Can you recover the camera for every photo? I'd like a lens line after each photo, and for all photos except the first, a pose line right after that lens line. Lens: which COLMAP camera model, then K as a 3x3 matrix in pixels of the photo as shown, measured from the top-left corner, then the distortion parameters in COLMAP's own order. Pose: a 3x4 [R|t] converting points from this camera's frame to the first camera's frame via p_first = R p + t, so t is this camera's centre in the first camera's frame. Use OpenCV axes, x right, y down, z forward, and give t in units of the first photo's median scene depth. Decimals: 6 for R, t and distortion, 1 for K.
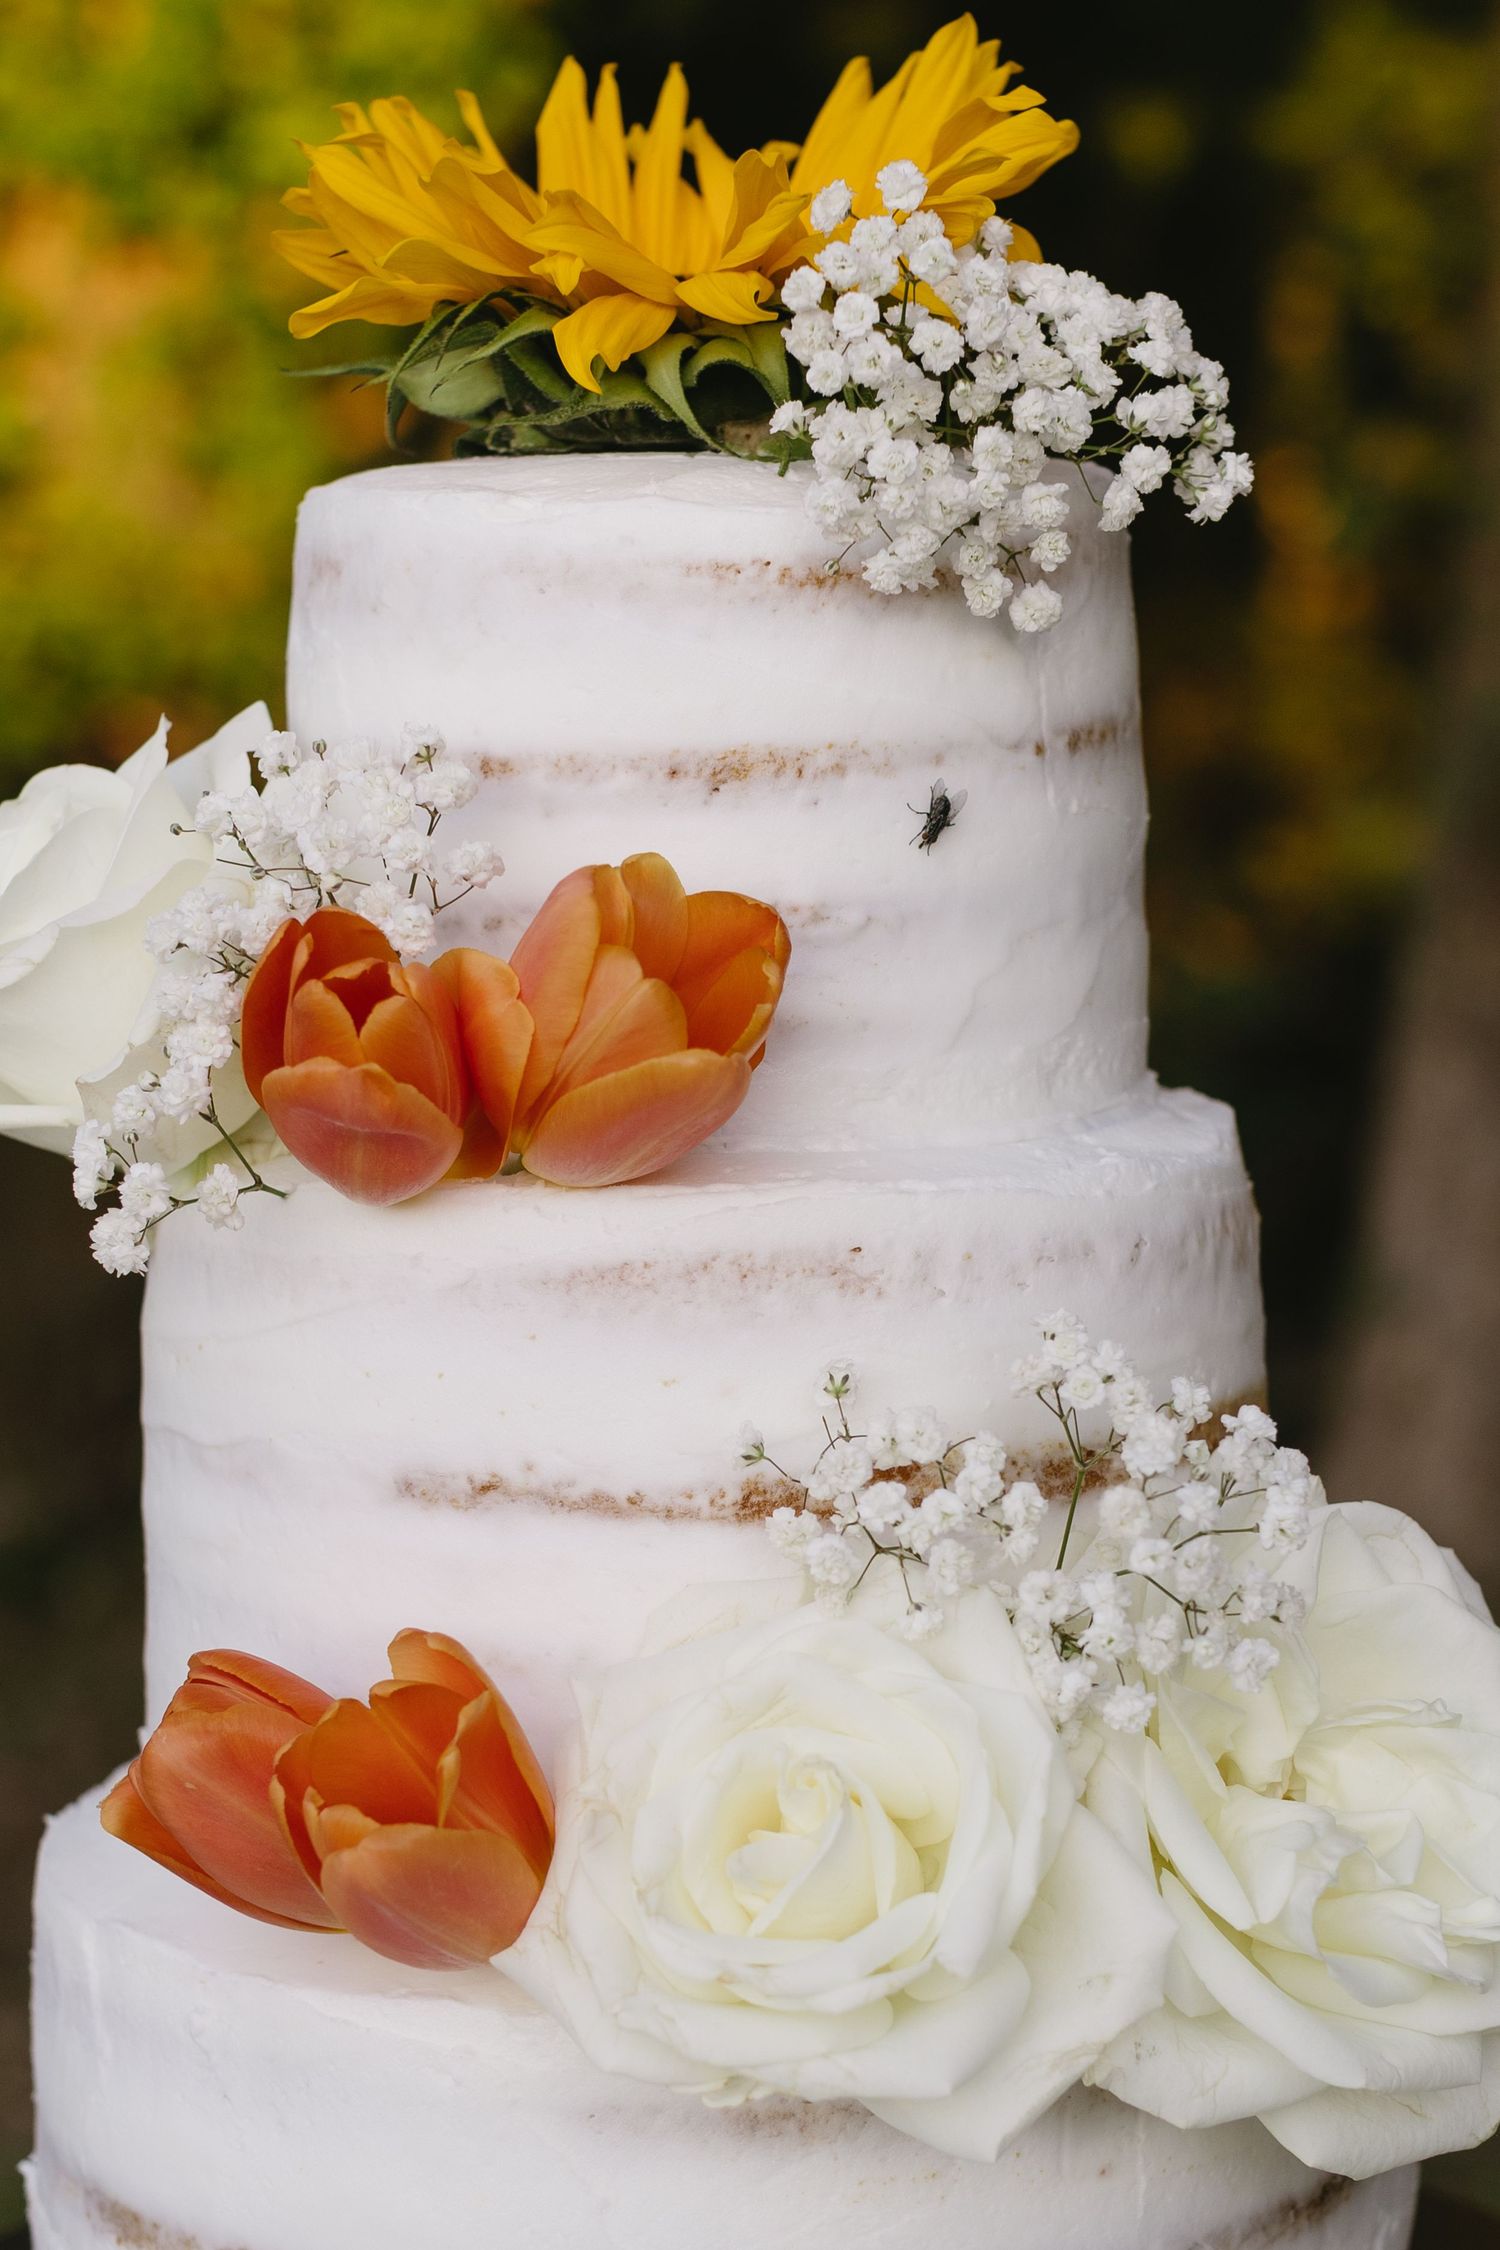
lens RADIAL K [[5025.2, 0, 748.2], [0, 5025.2, 1455.4], [0, 0, 1]] dist [-0.010880, 0.280557]
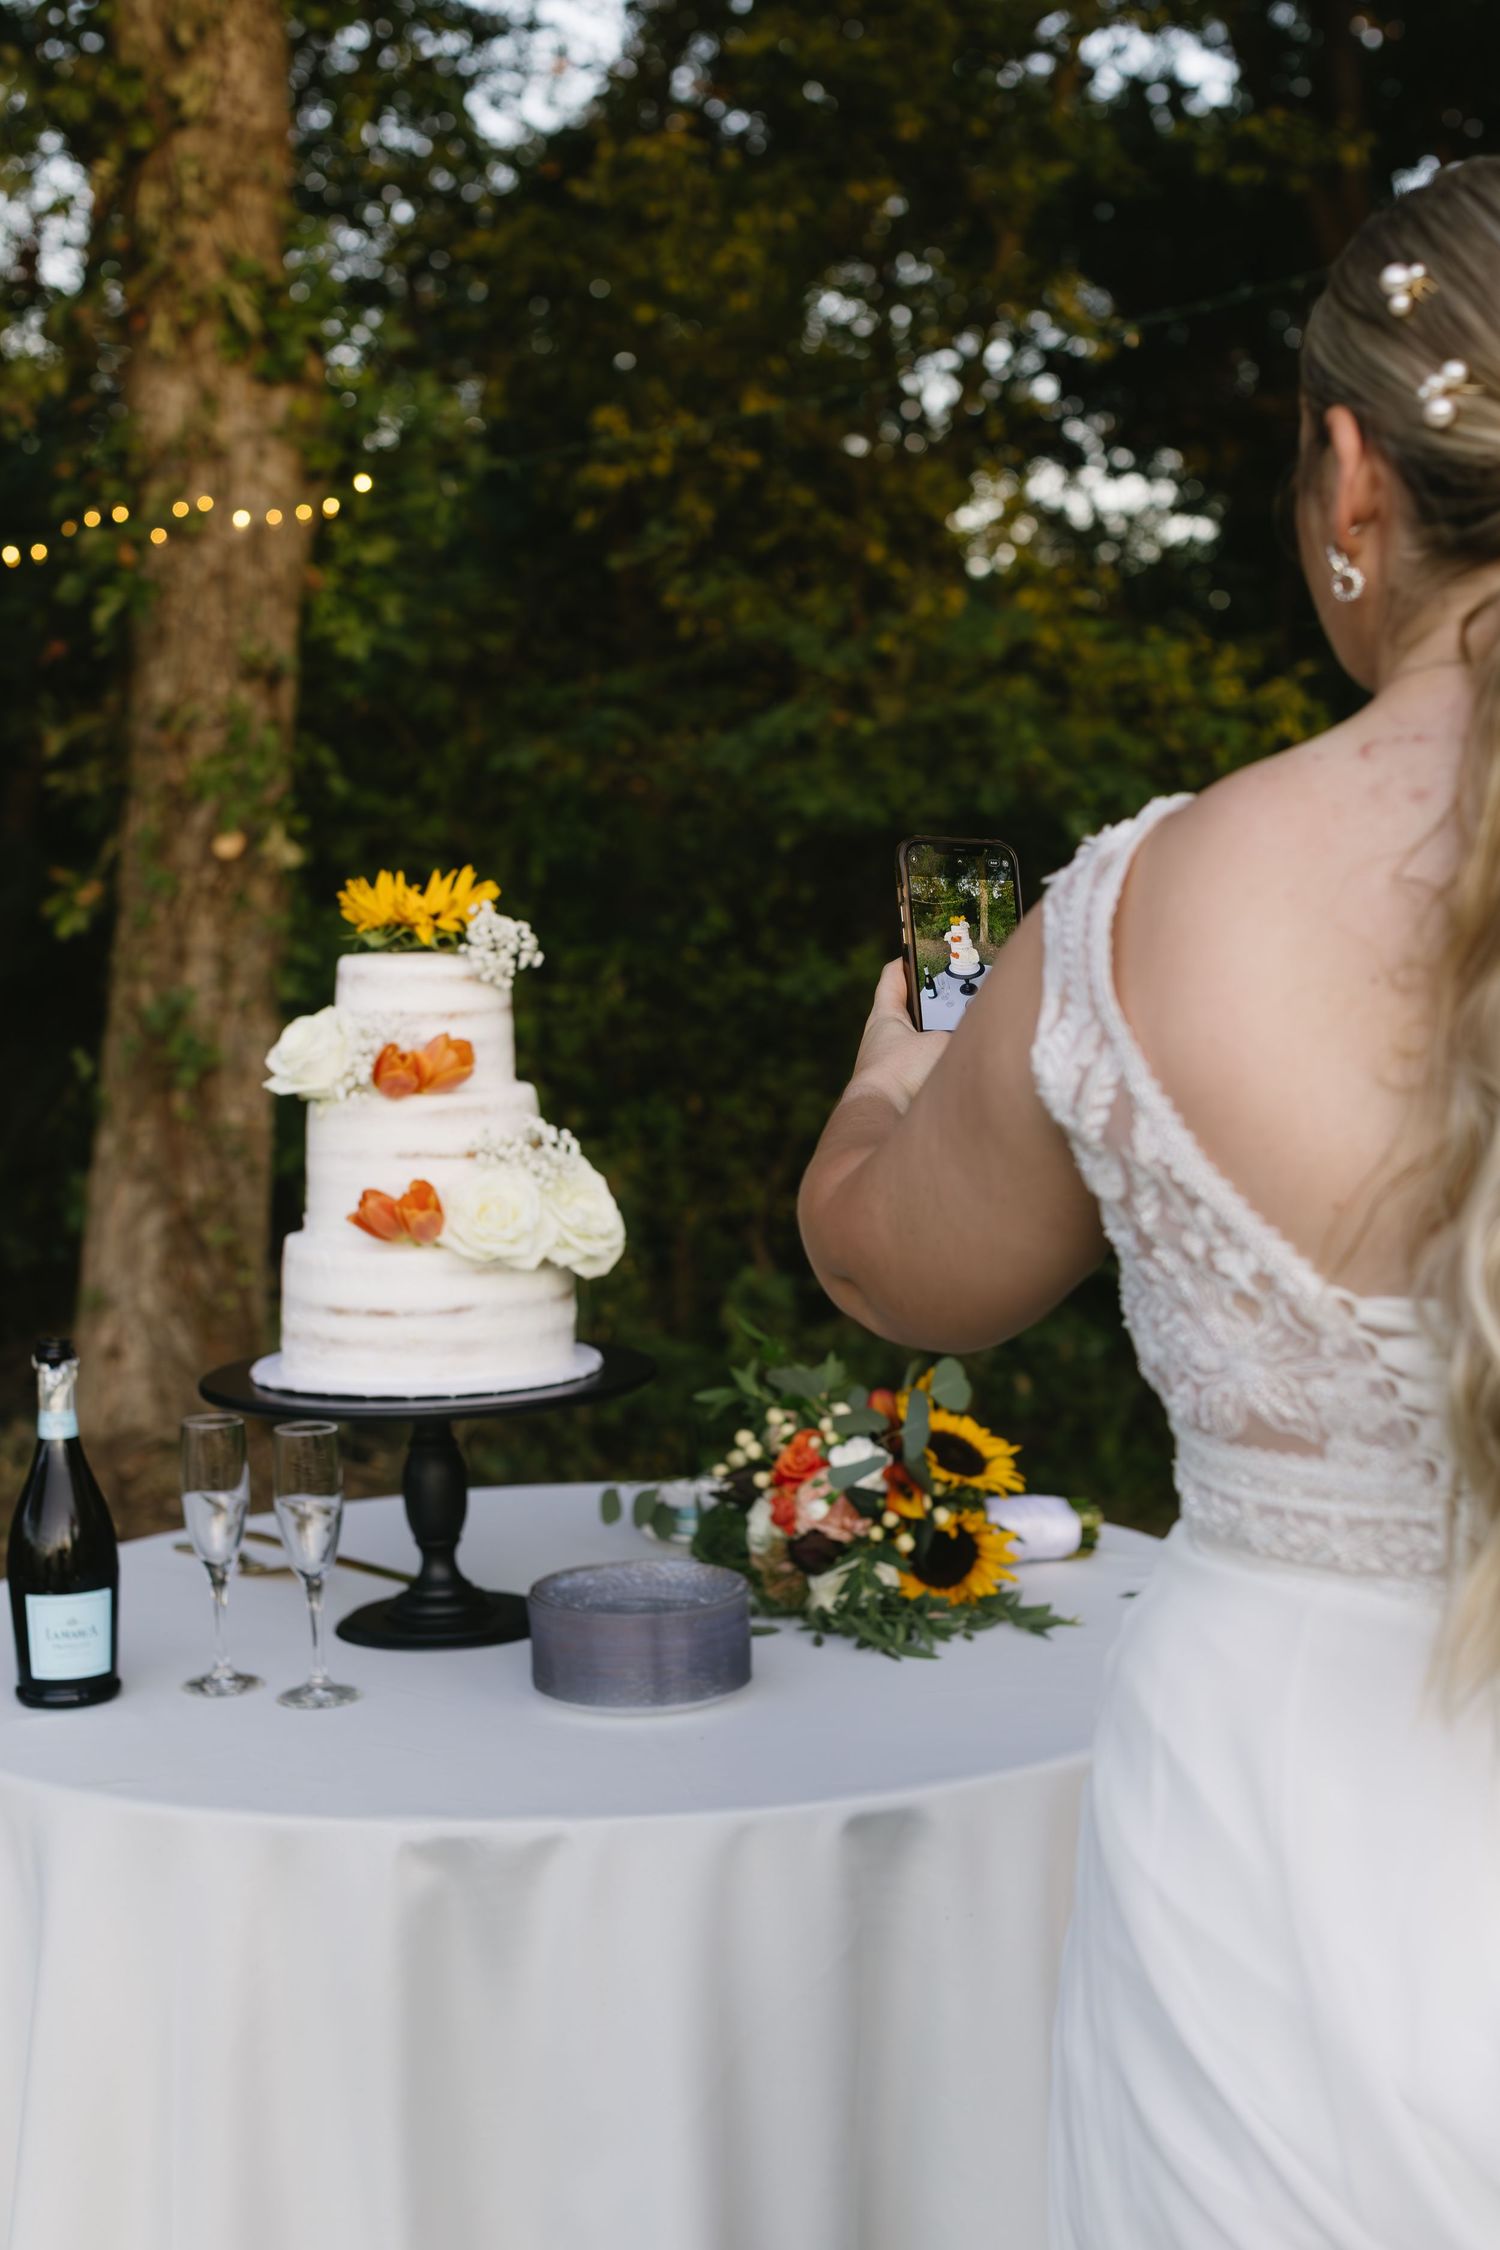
lens RADIAL K [[3559.0, 0, 749.3], [0, 3559.0, 1137.3], [0, 0, 1]] dist [0.015230, 0.024615]
pose [[0.931909, -0.032028, 0.361275, -1.053172], [0.067350, 0.994050, -0.085604, 0.324503], [-0.356384, 0.104107, 0.928522, -2.512751]]
